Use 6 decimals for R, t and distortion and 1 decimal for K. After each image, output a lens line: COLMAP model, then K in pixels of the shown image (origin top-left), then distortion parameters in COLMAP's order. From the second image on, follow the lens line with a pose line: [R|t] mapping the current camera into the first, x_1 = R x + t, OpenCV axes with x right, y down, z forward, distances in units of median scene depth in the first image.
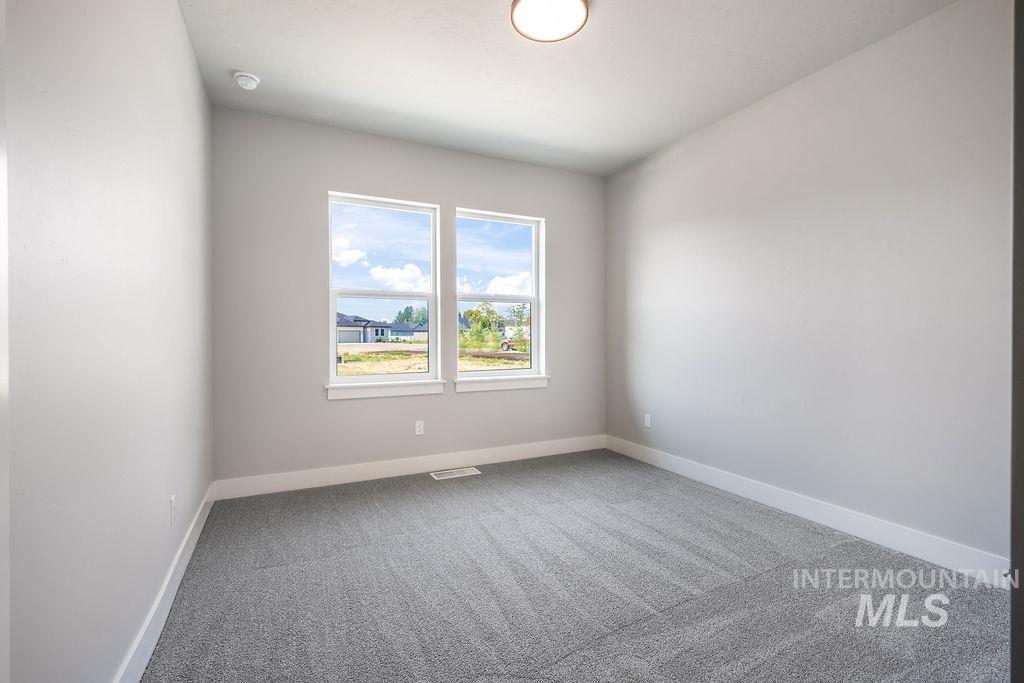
lens RADIAL K [[460.8, 0, 508.0], [0, 460.8, 348.3], [0, 0, 1]] dist [0.000561, -0.000230]
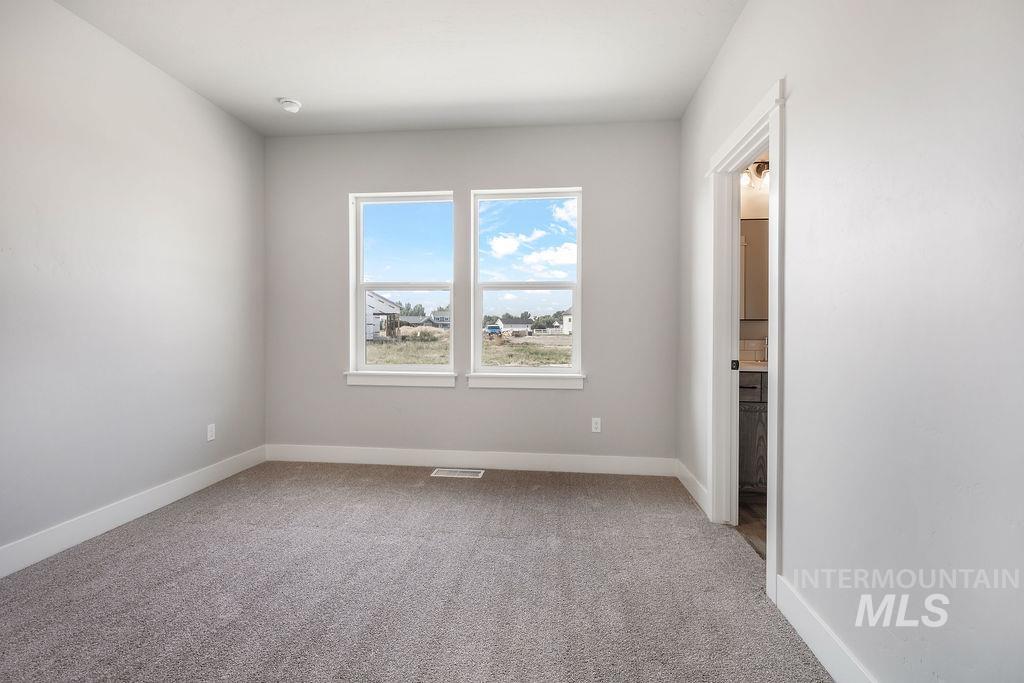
lens RADIAL K [[473.6, 0, 512.0], [0, 473.6, 341.5], [0, 0, 1]] dist [0.039658, 0.000045]
pose [[0.847749, 0.022300, -0.529929, 0.481613], [-0.021202, 0.999742, 0.008153, -0.007998], [0.529974, 0.004324, 0.848003, 0.225200]]
